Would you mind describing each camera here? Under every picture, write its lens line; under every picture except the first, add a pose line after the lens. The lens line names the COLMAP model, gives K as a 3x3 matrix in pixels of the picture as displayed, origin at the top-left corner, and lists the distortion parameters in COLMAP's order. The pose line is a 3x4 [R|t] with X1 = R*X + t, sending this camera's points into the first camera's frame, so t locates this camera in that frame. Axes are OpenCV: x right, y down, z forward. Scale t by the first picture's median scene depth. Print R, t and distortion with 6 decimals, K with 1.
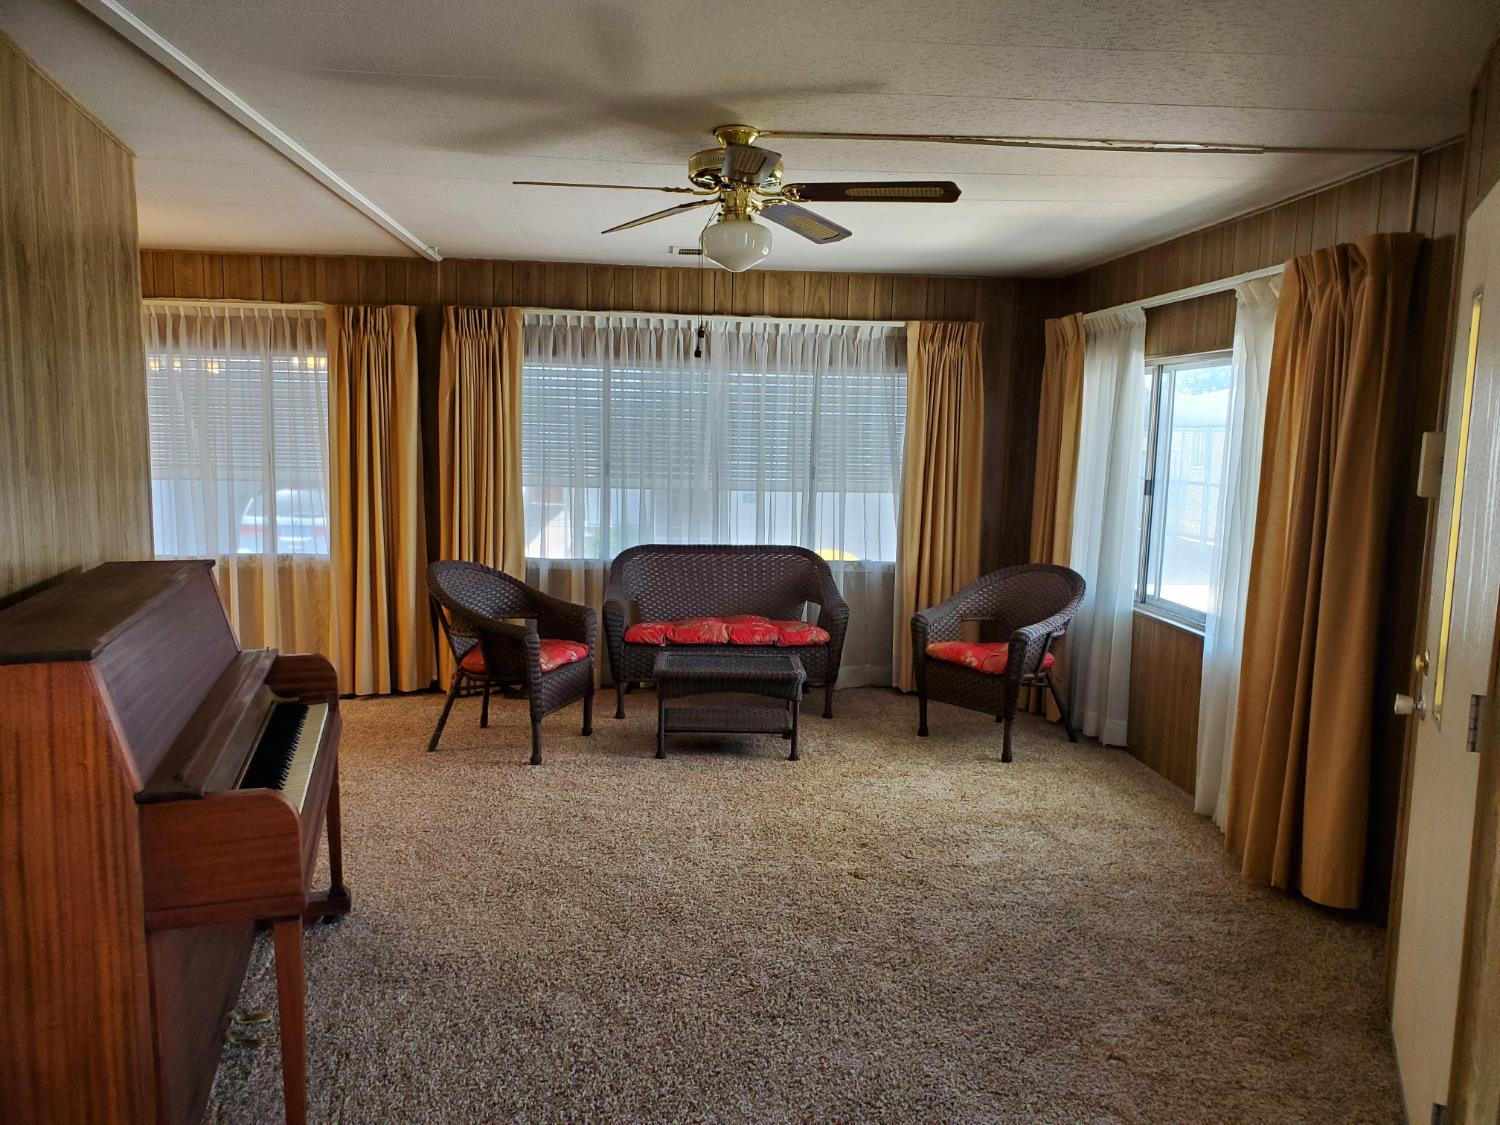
lens RADIAL K [[1159.2, 0, 738.1], [0, 1159.2, 570.9], [0, 0, 1]] dist [0.017683, -0.021627]
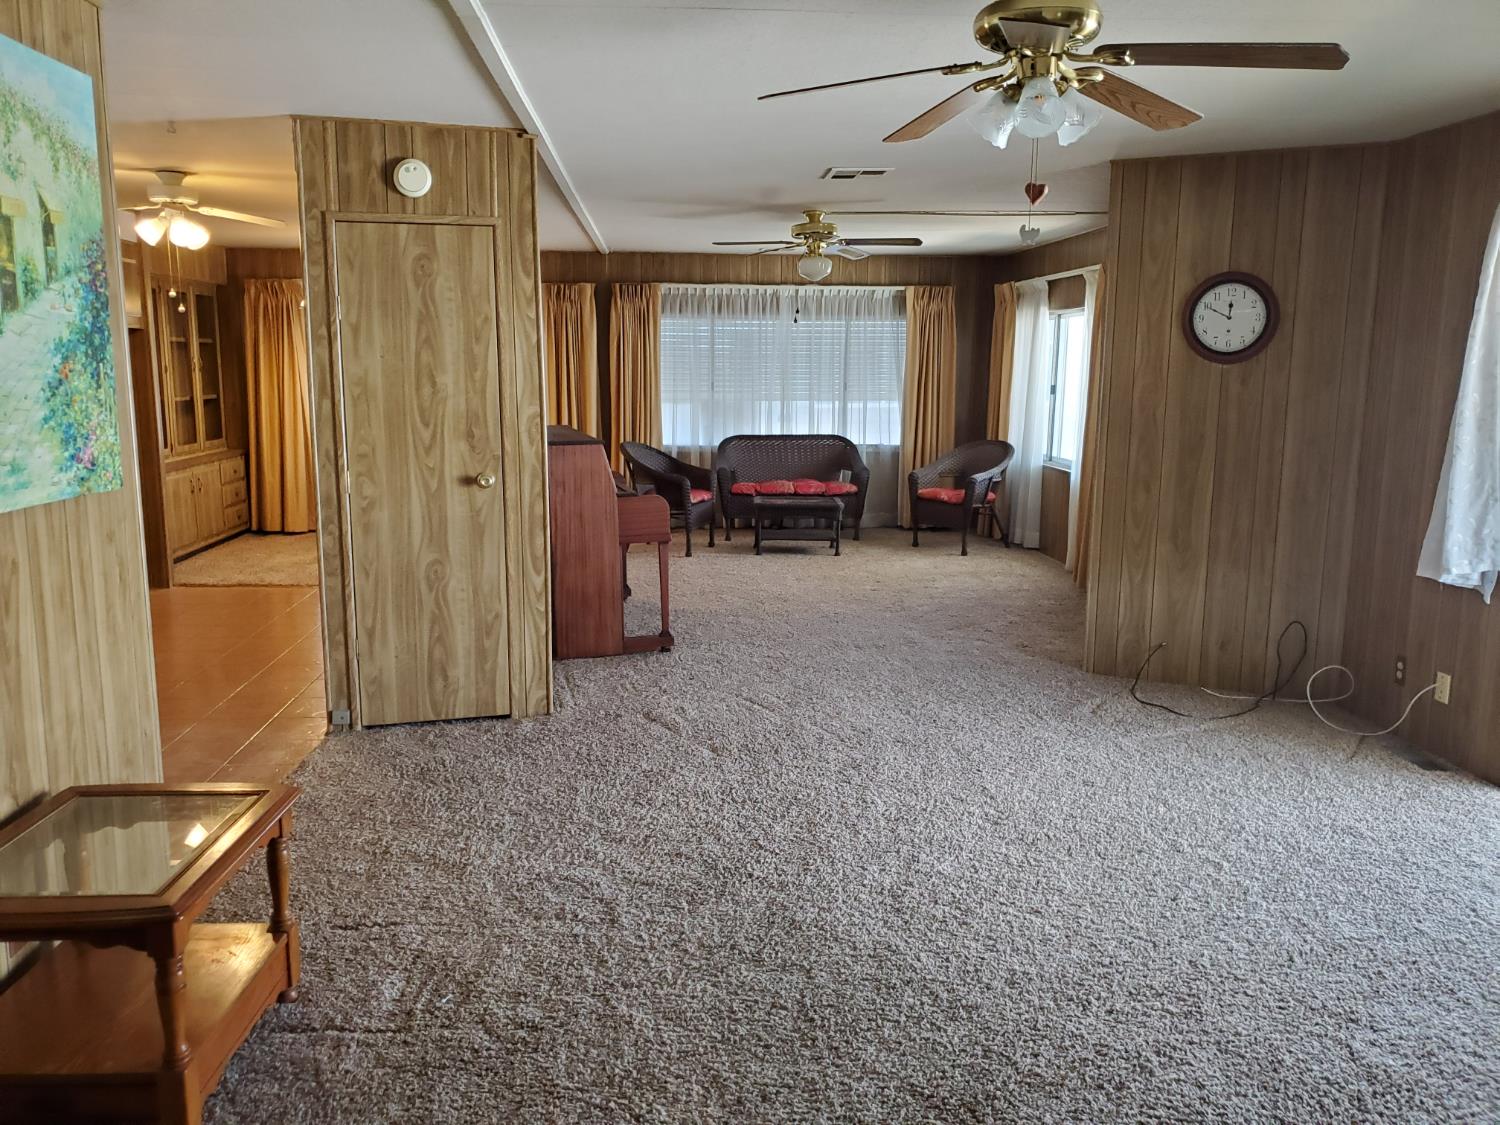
lens RADIAL K [[1159.2, 0, 724.7], [0, 1159.2, 584.6], [0, 0, 1]] dist [0.017683, -0.021627]
pose [[0.999509, -0.012839, -0.028568, -0.059333], [0.014776, 0.997532, 0.068644, 0.074620], [0.027616, -0.069032, 0.997232, -0.598755]]
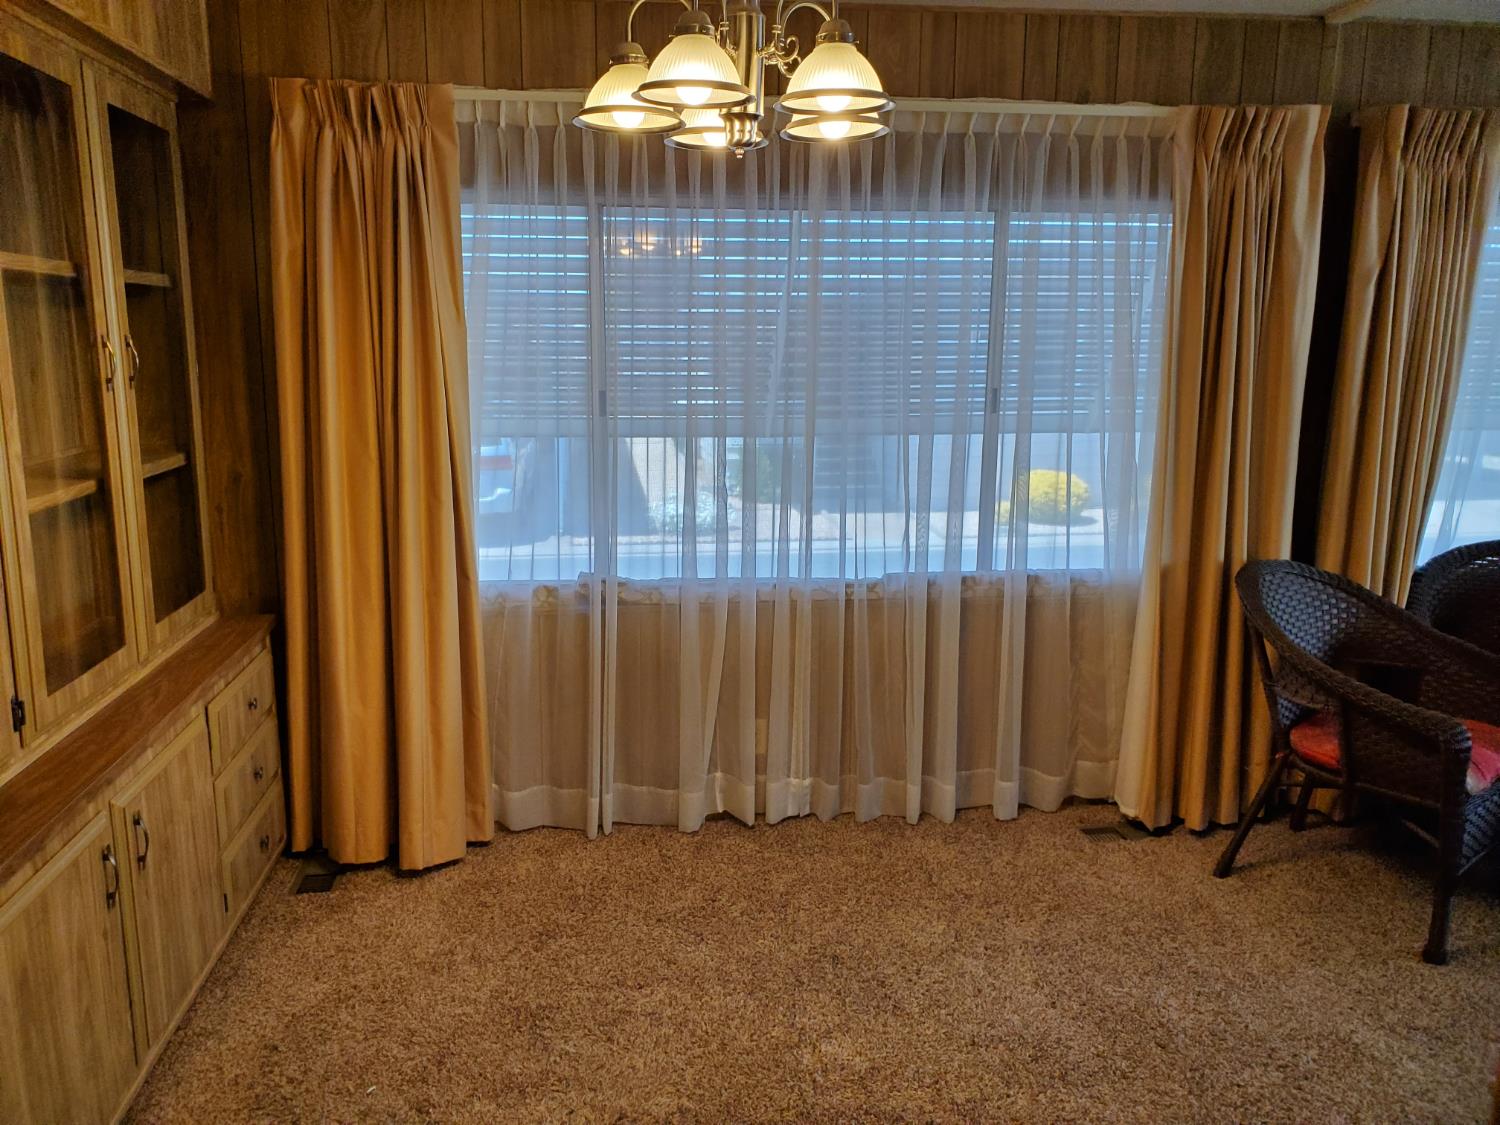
lens RADIAL K [[1159.2, 0, 712.2], [0, 1159.2, 553.2], [0, 0, 1]] dist [0.017683, -0.021627]
pose [[0.999368, -0.028660, 0.021034, -0.563804], [0.026959, 0.996659, 0.077096, -0.069811], [-0.023174, -0.076481, 0.996802, 0.444672]]
